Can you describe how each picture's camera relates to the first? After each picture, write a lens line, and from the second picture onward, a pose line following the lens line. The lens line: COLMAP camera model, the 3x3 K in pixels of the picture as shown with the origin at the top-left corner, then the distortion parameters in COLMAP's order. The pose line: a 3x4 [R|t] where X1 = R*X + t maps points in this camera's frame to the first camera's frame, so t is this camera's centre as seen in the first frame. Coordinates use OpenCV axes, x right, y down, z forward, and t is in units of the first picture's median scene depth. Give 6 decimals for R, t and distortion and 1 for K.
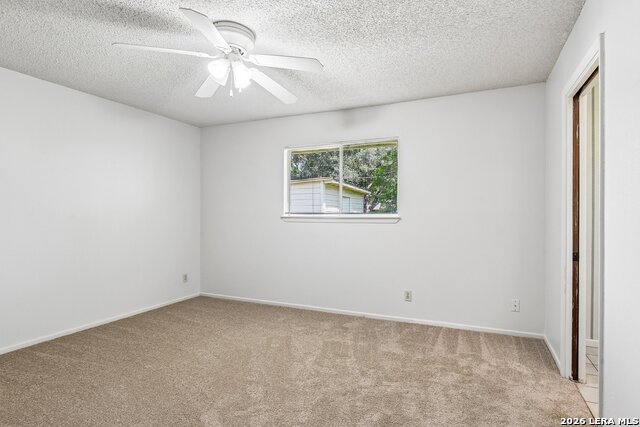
lens RADIAL K [[313.0, 0, 322.1], [0, 313.0, 213.5], [0, 0, 1]] dist [-0.005989, -0.000466]
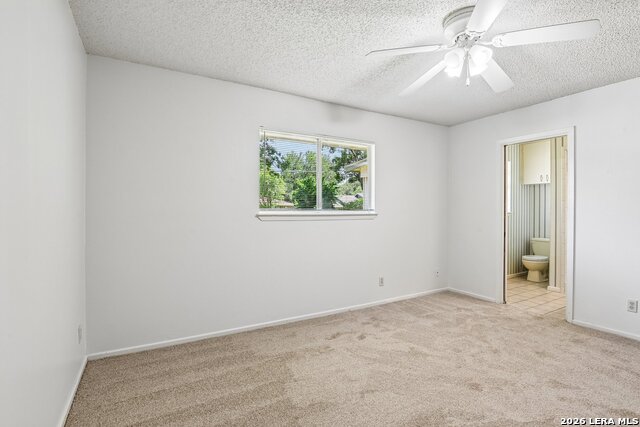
lens RADIAL K [[313.0, 0, 321.9], [0, 313.0, 212.8], [0, 0, 1]] dist [-0.005989, -0.000466]
pose [[0.594542, -0.005169, 0.804048, -0.908429], [0.000652, 0.999982, 0.005947, 0.001884], [-0.804064, -0.003012, 0.594535, 0.559266]]
